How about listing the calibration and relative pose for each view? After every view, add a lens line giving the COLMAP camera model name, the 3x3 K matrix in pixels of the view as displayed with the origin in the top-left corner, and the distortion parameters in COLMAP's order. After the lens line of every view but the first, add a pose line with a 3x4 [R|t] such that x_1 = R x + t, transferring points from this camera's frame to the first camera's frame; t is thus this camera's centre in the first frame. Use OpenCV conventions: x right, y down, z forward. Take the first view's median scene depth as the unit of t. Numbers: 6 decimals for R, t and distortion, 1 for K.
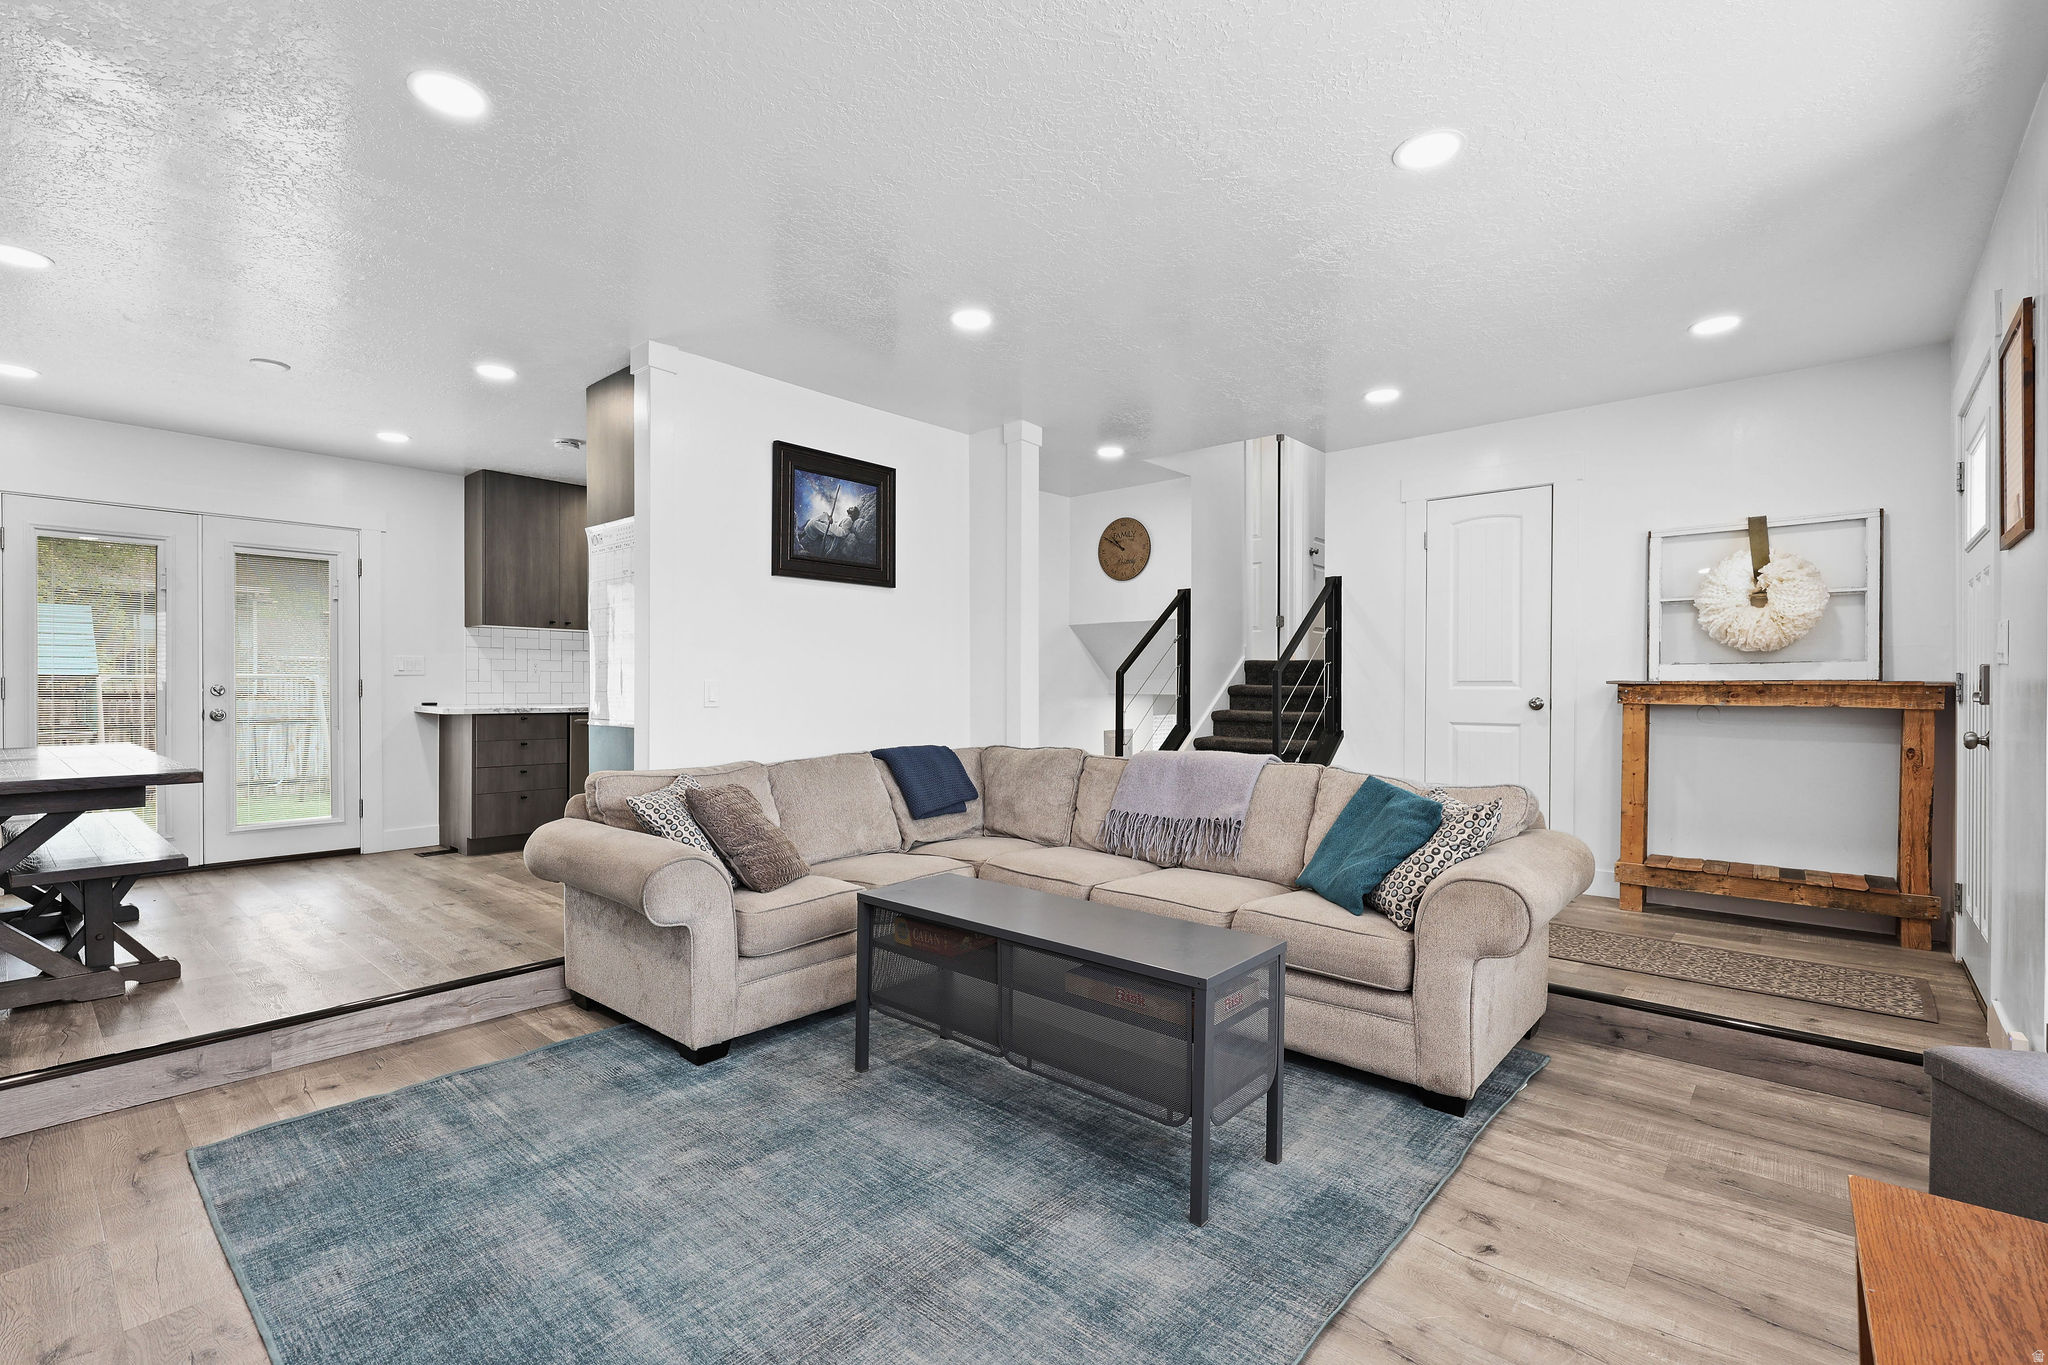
lens RADIAL K [[919.1, 0, 1011.6], [0, 919.1, 686.6], [0, 0, 1]] dist [0.003800, 0.000635]
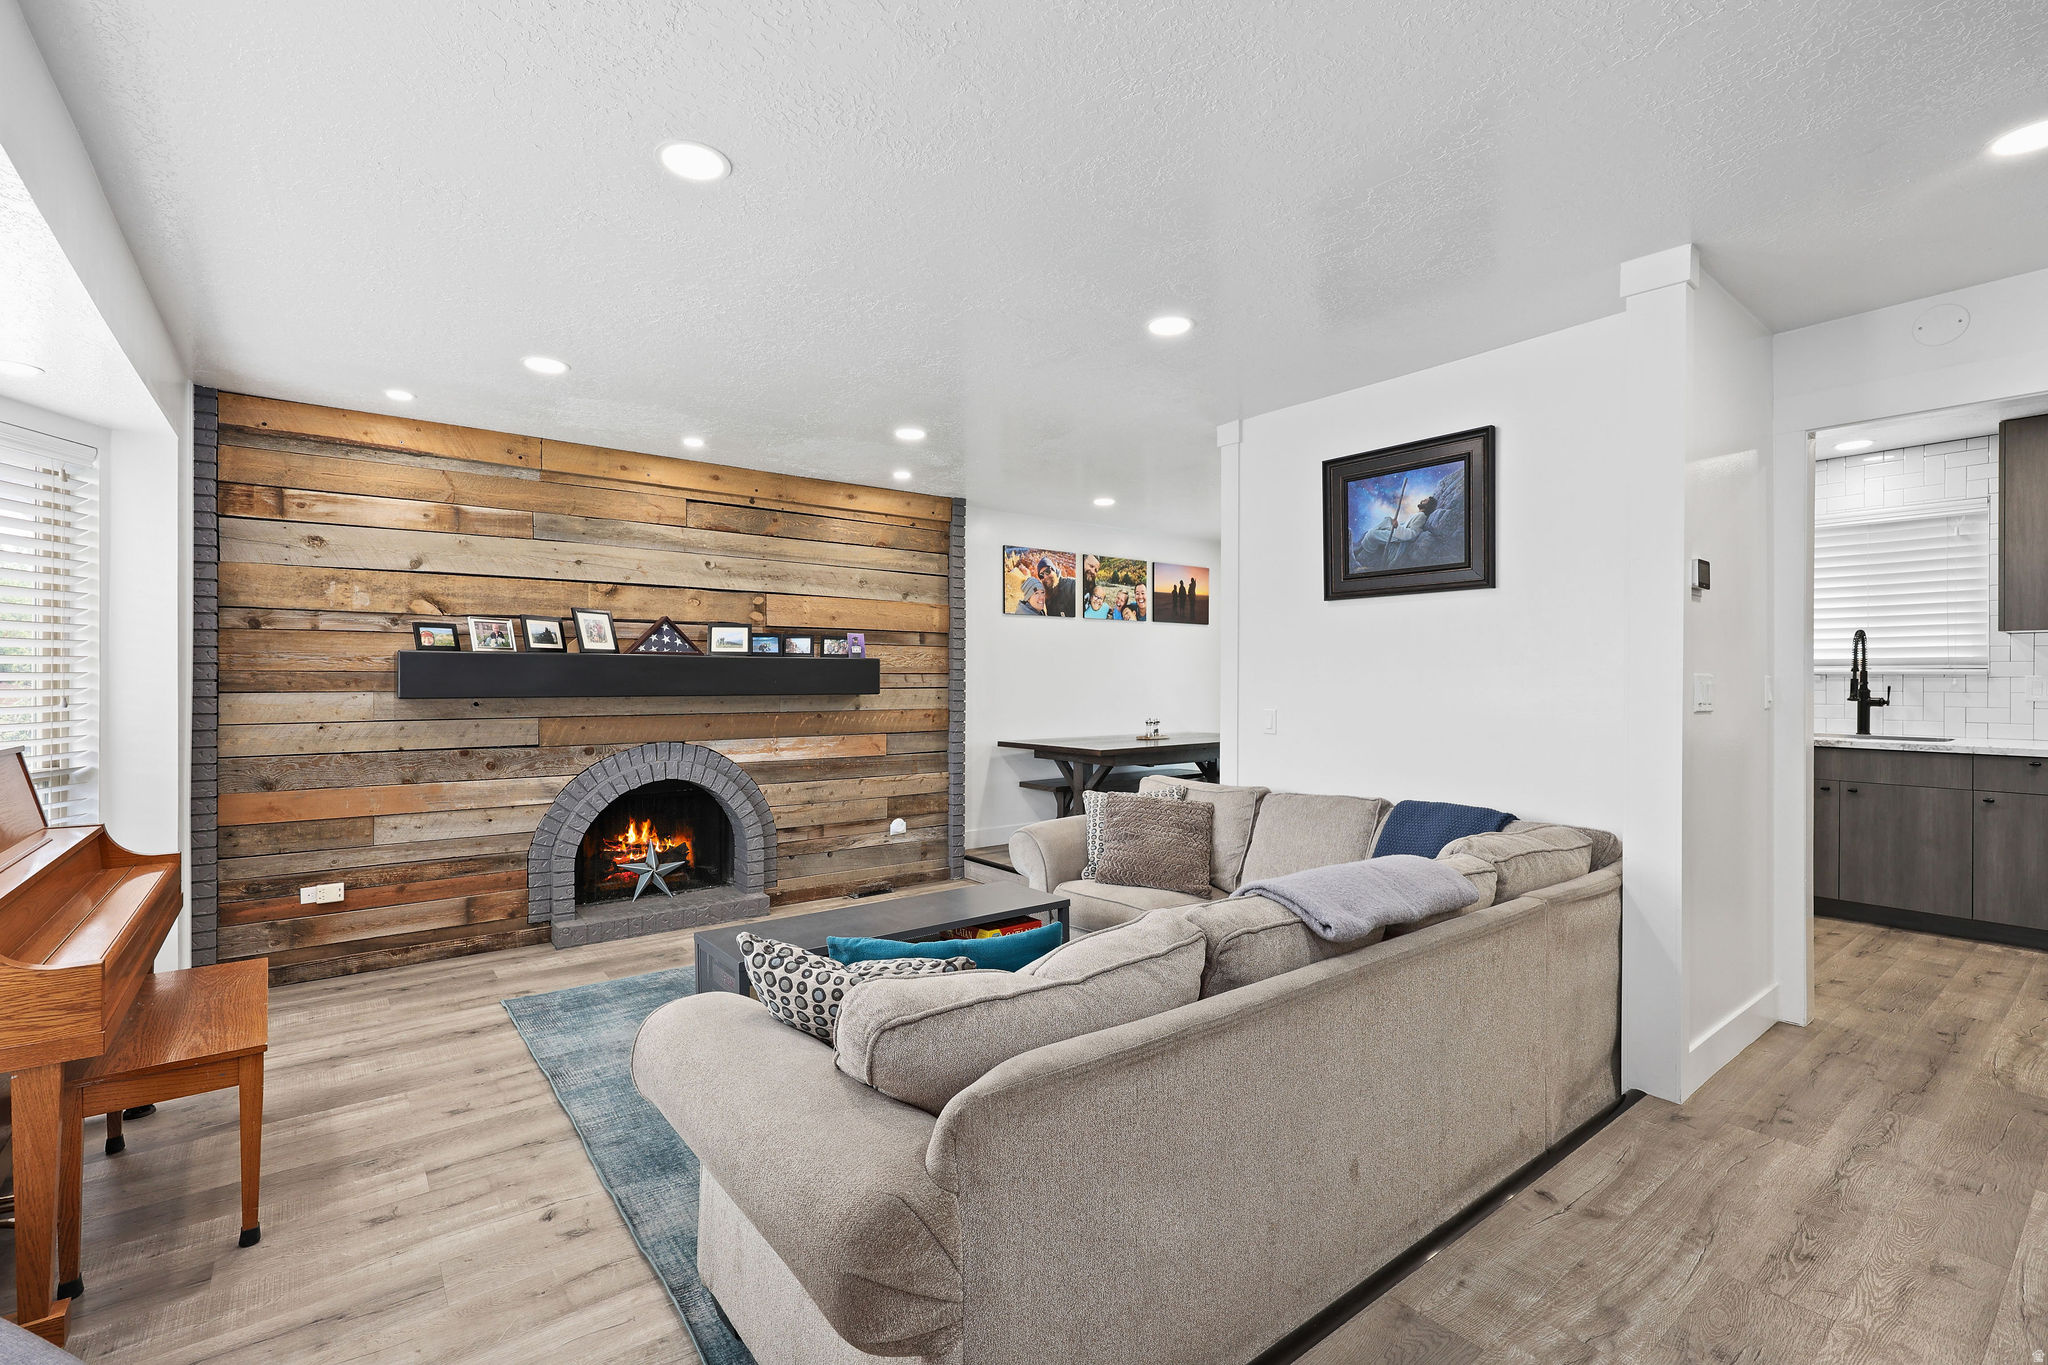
lens RADIAL K [[911.4, 0, 1015.1], [0, 911.4, 681.9], [0, 0, 1]] dist [0.001119, 0.000620]
pose [[-0.193830, -0.000723, -0.981035, 0.693408], [-0.000143, 1.000000, -0.000709, -0.033832], [0.981035, 0.000003, -0.193830, 0.811679]]
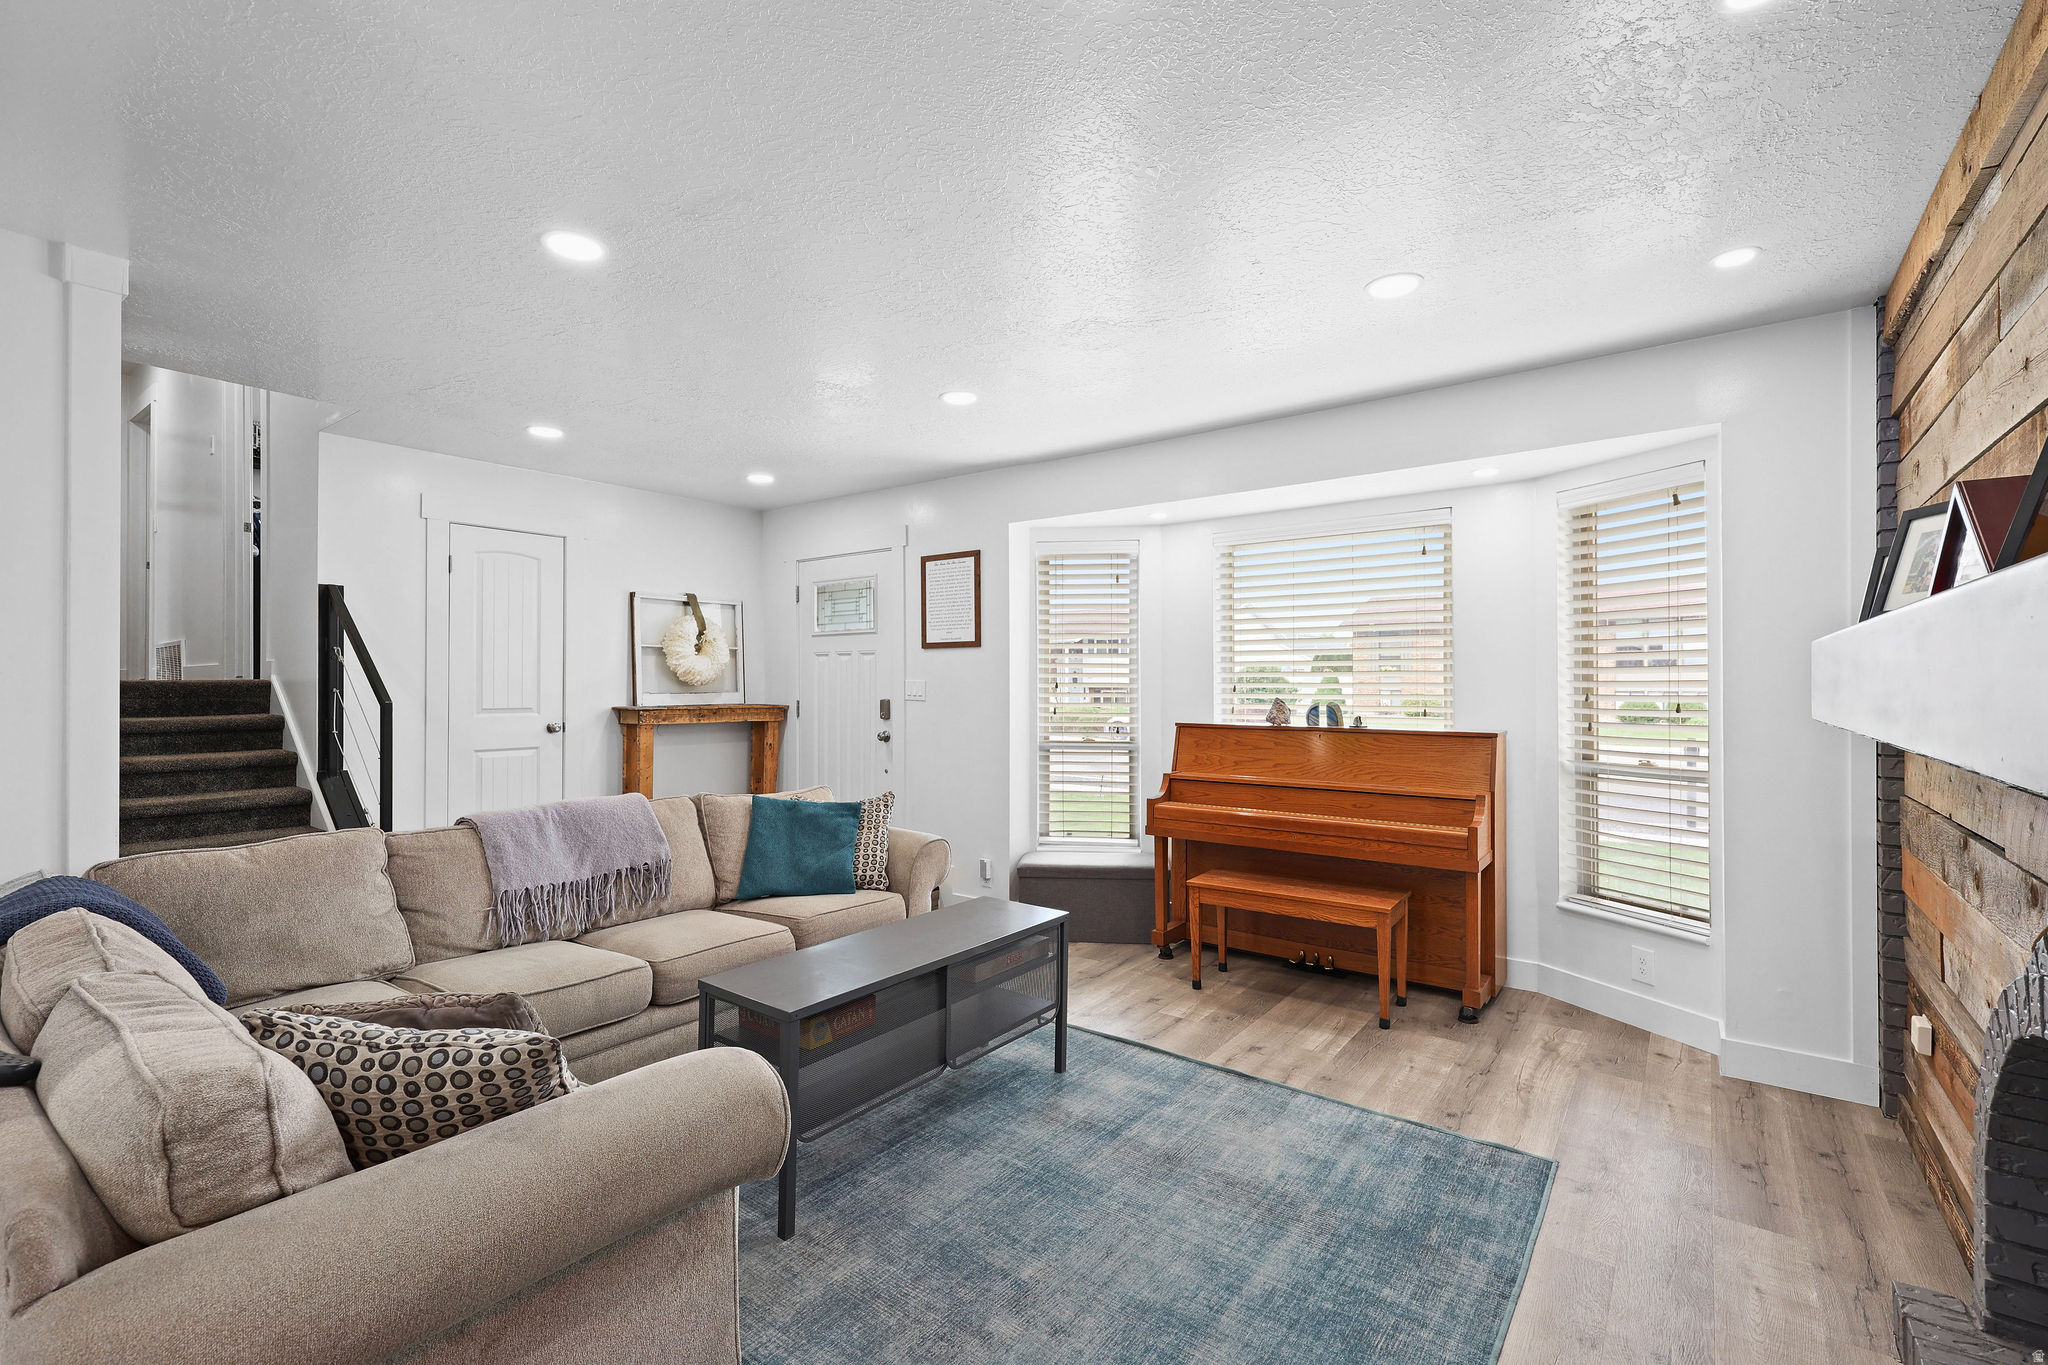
lens RADIAL K [[886.5, 0, 1024.0], [0, 886.5, 682.5], [0, 0, 1]] dist [-0.000127, 0.000063]
pose [[-0.083069, -0.001249, 0.996543, -0.613707], [-0.000990, 0.999999, 0.001171, -0.042422], [-0.996543, -0.000889, -0.083070, 0.555282]]
